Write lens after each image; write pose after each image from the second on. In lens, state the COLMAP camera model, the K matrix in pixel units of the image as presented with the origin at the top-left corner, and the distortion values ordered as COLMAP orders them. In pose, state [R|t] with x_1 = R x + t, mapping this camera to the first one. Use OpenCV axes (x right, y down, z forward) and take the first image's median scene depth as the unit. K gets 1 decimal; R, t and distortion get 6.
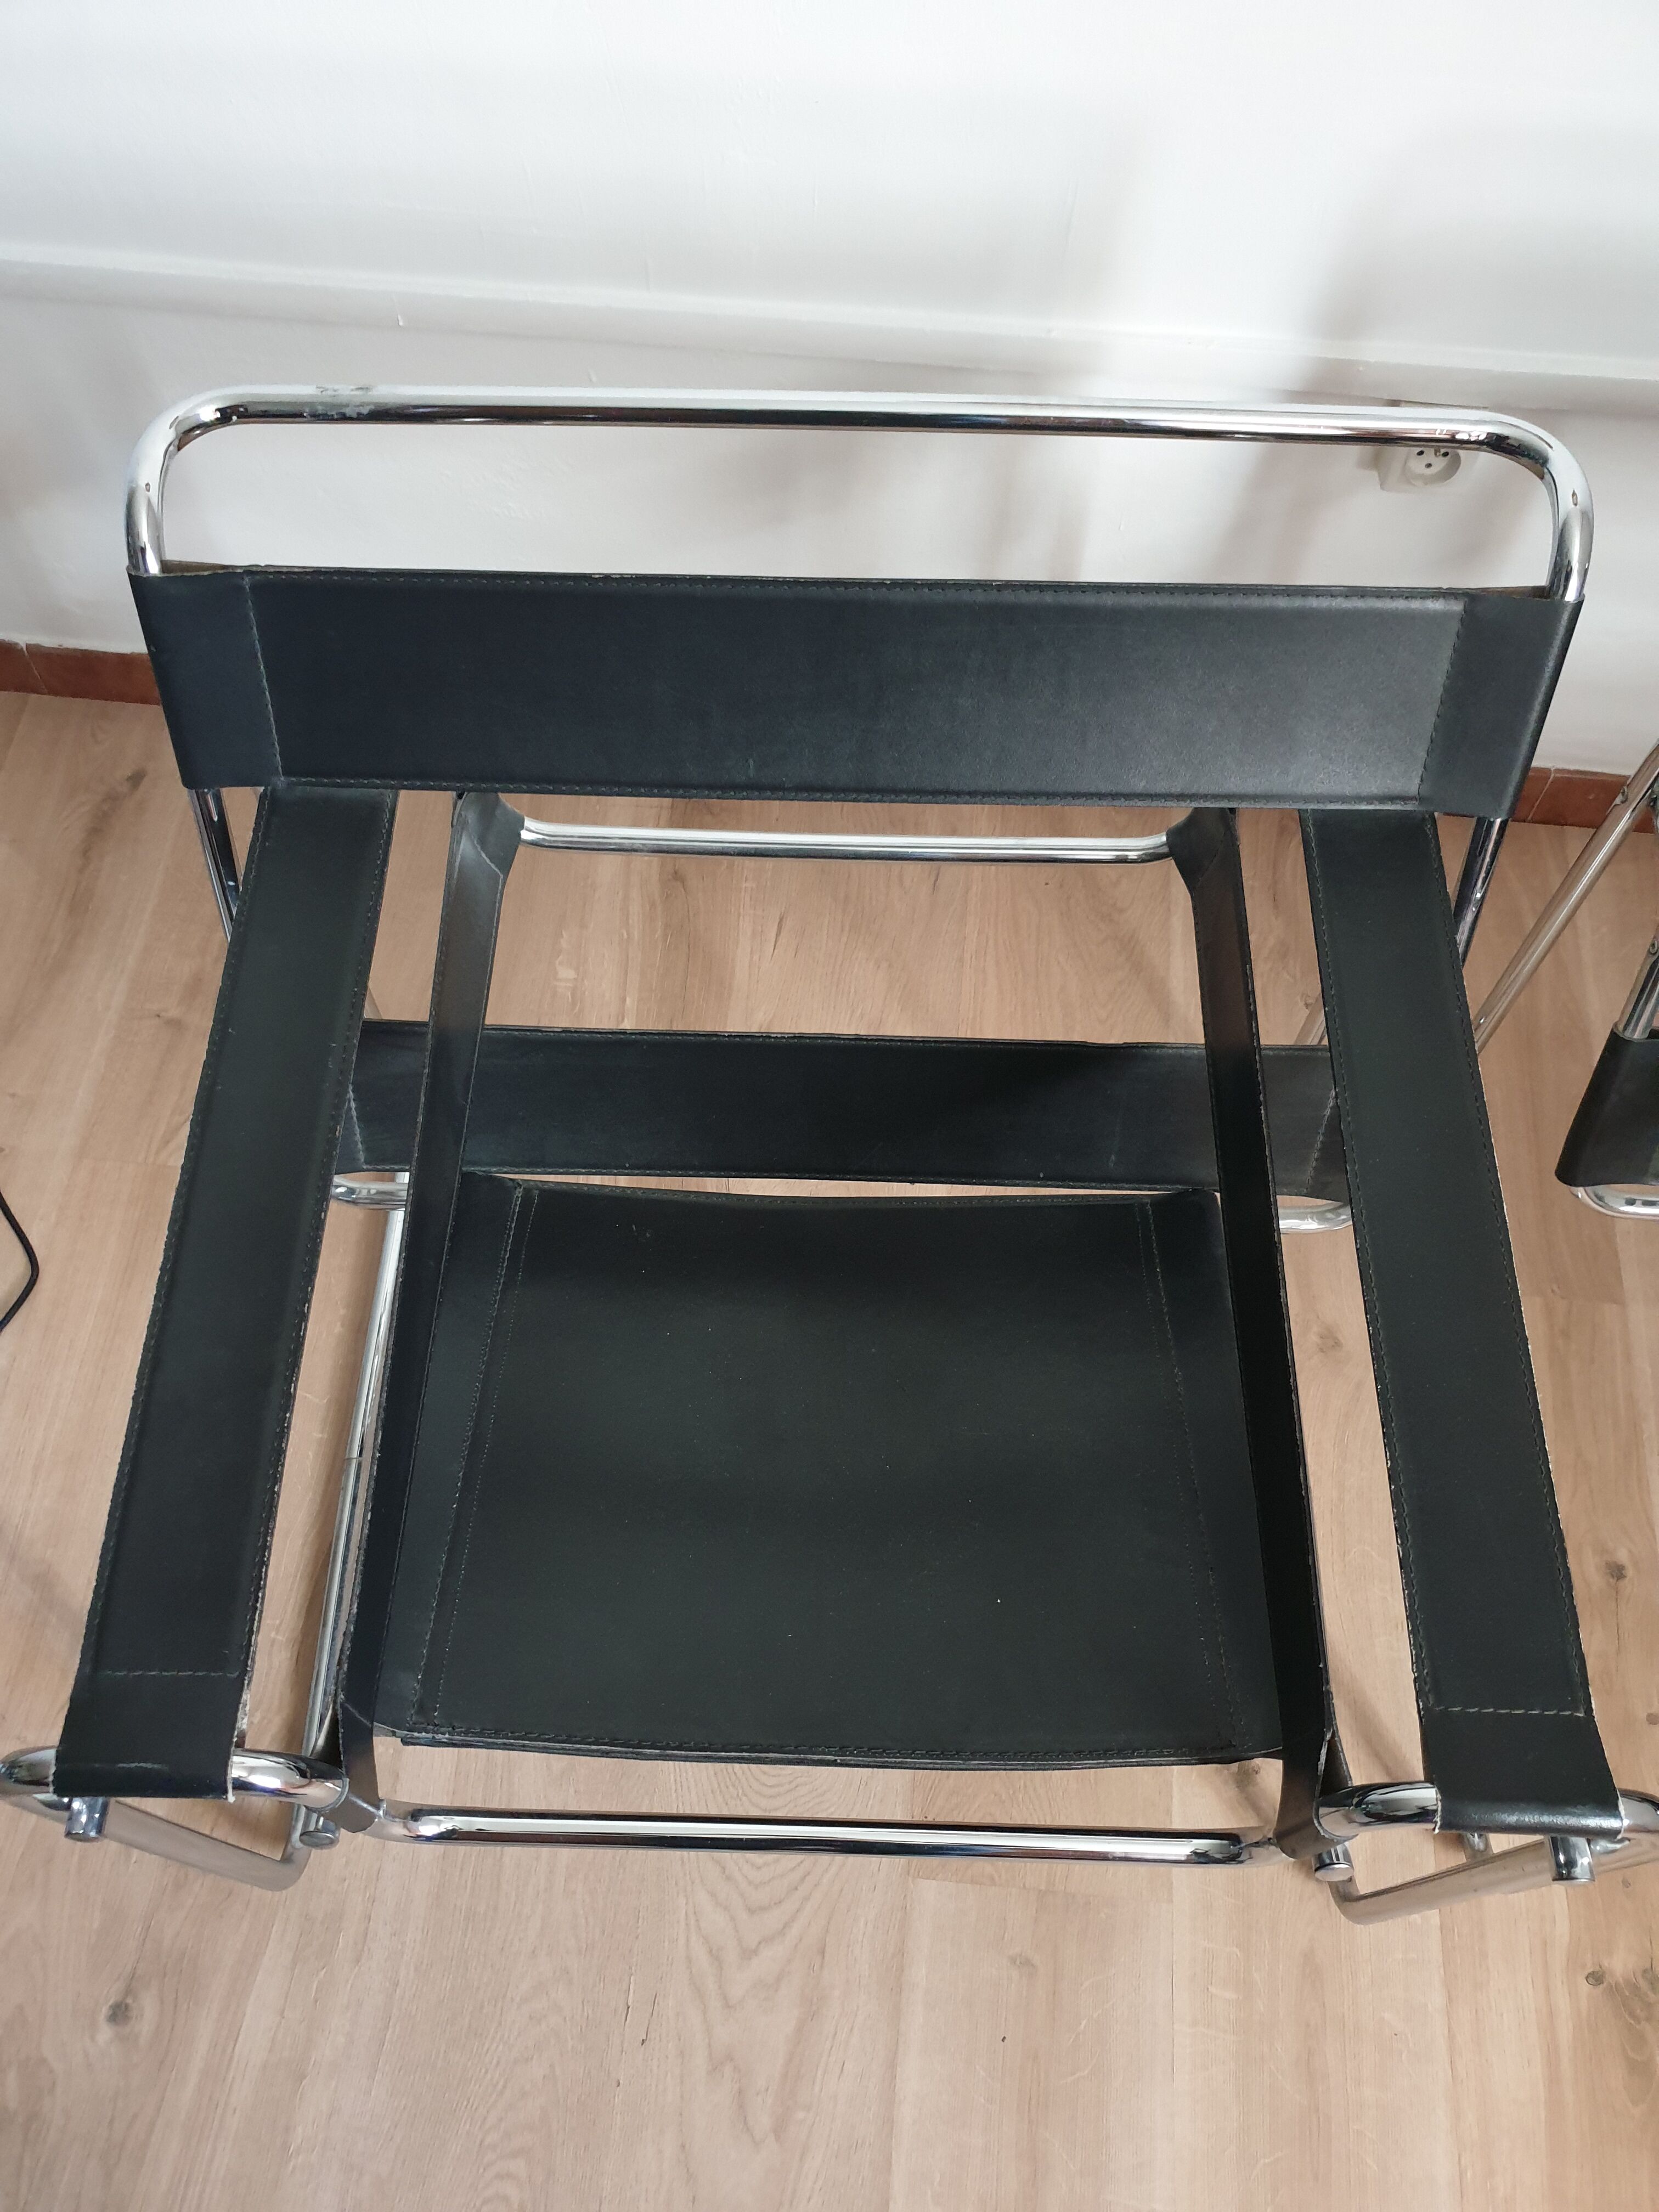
lens RADIAL K [[1713.9, 0, 811.0], [0, 1713.9, 1104.1], [0, 0, 1]] dist [0.002756, 0.013923]
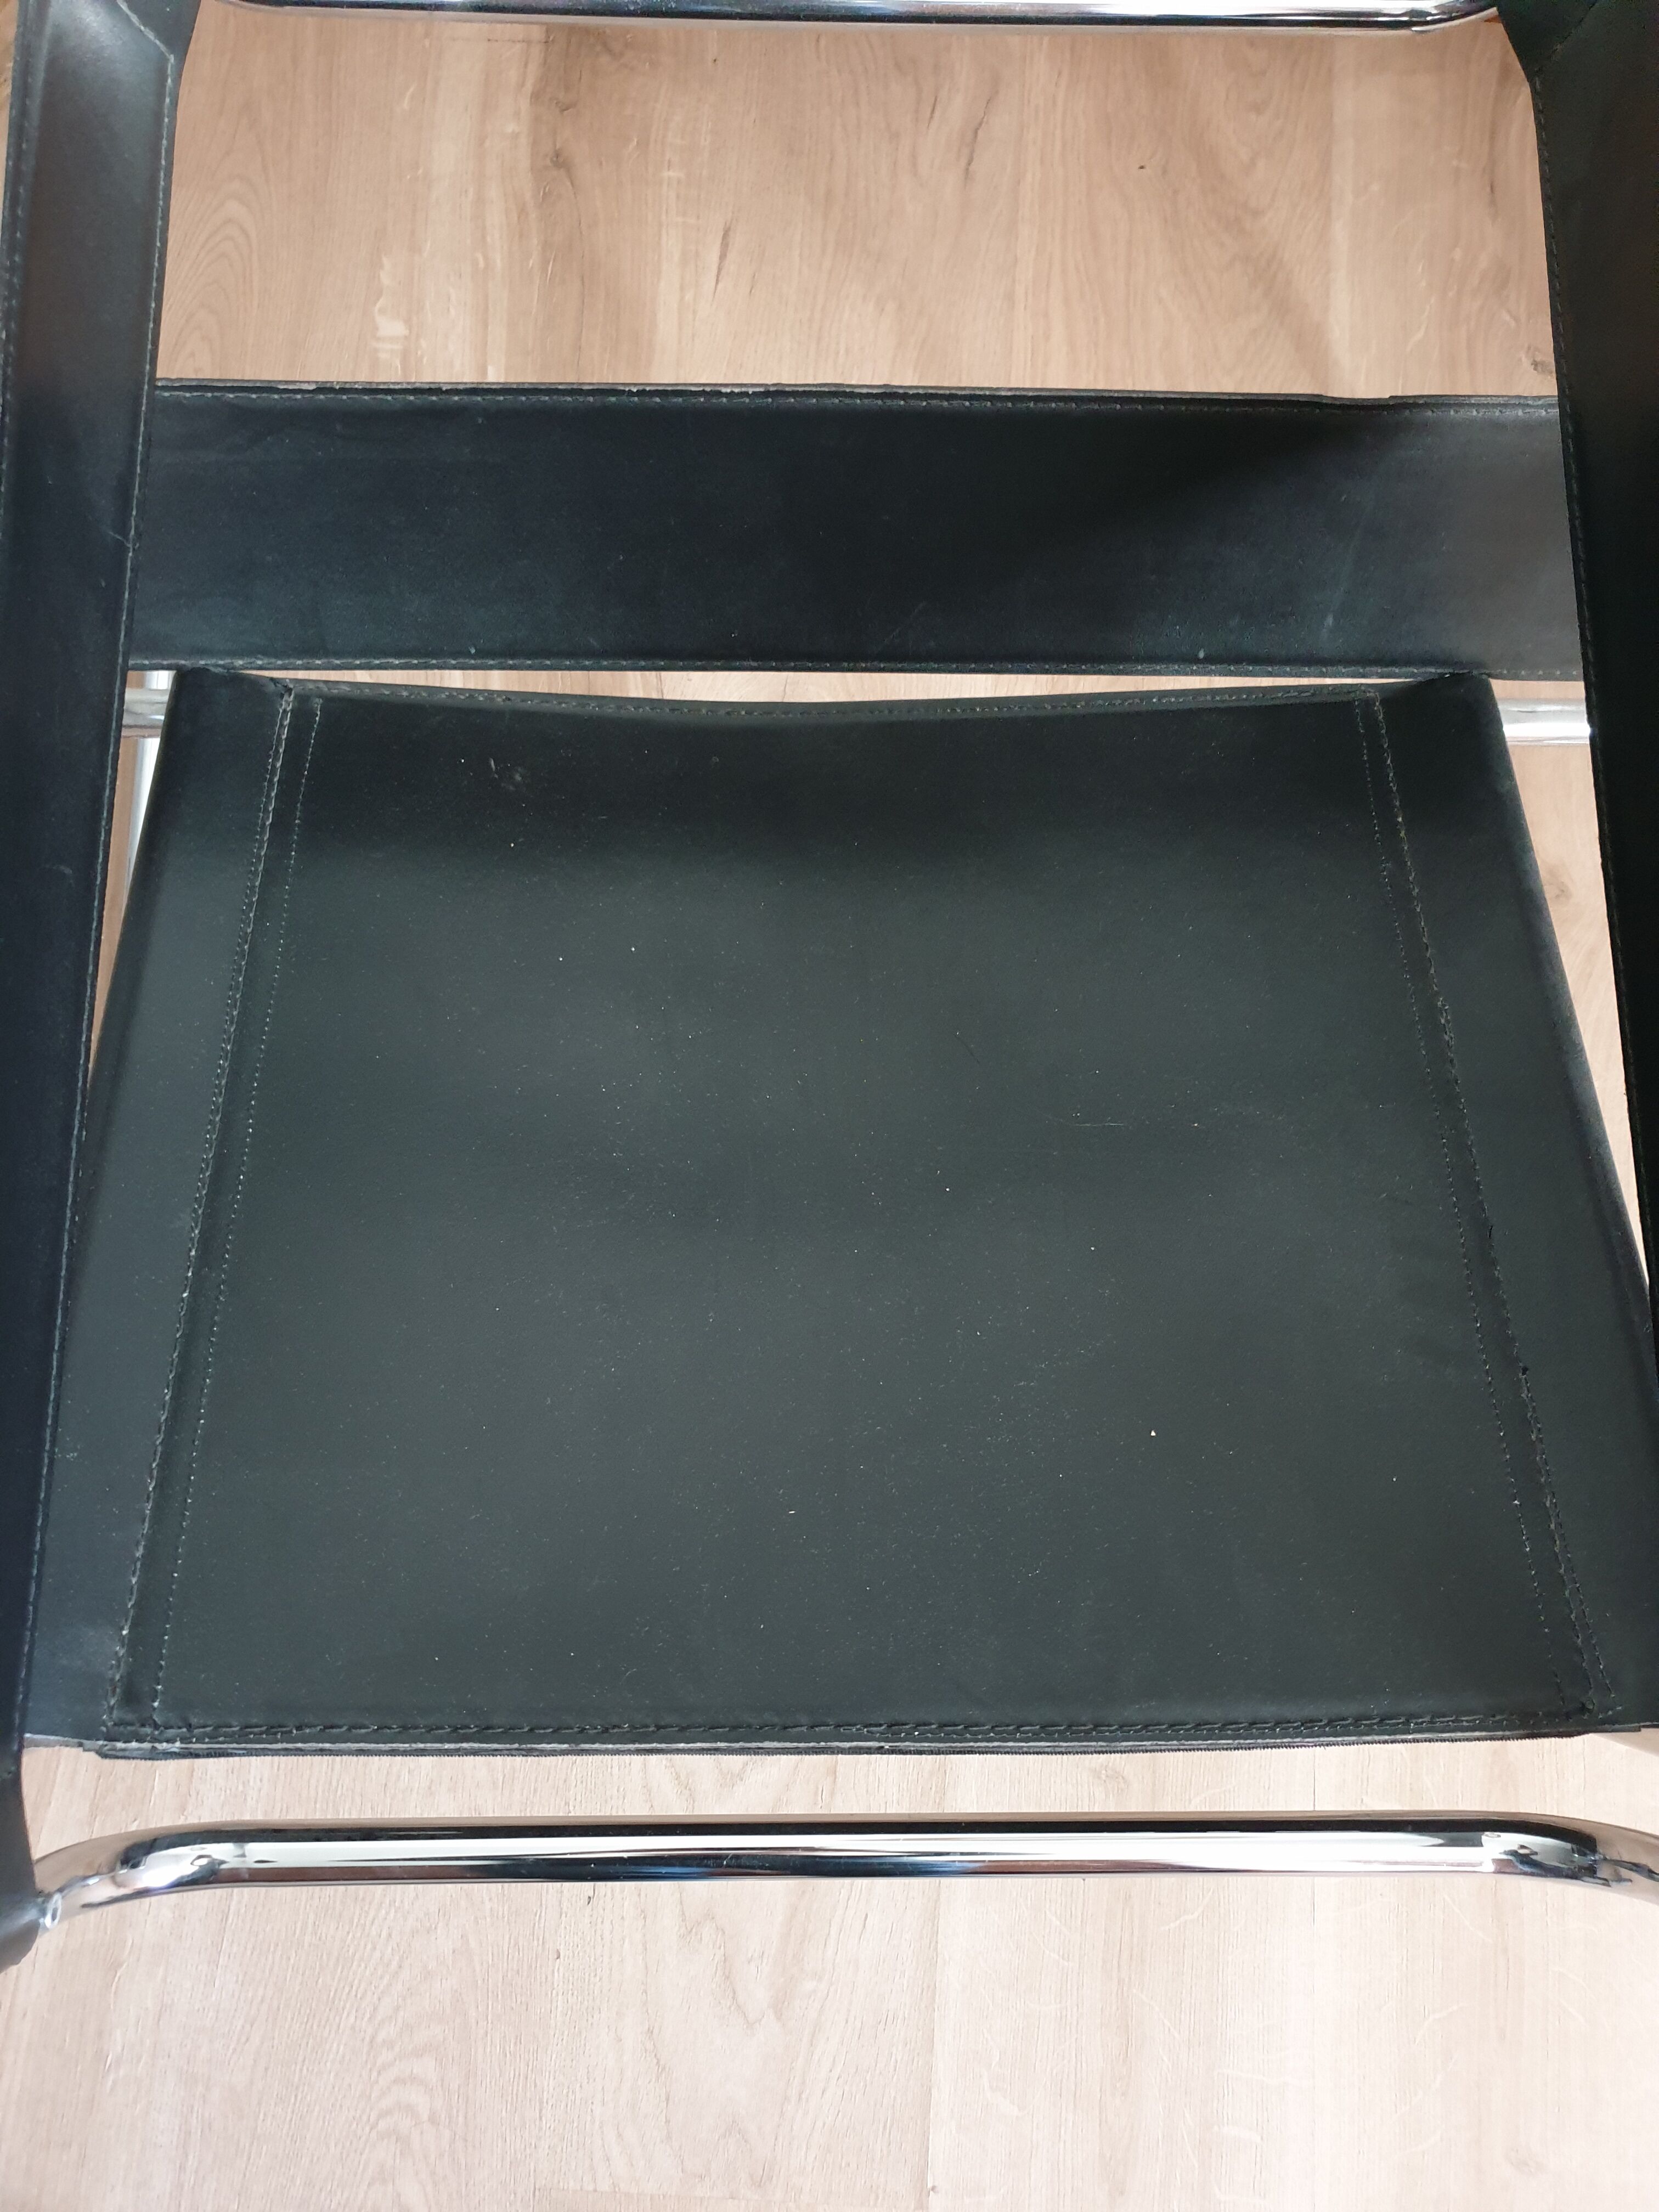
lens RADIAL K [[1713.9, 0, 811.0], [0, 1713.9, 1104.1], [0, 0, 1]] dist [0.002756, 0.013923]
pose [[0.999405, -0.024674, 0.024099, -0.013498], [0.016072, 0.951388, 0.307574, 0.005734], [-0.030516, -0.307003, 0.951219, 0.416304]]
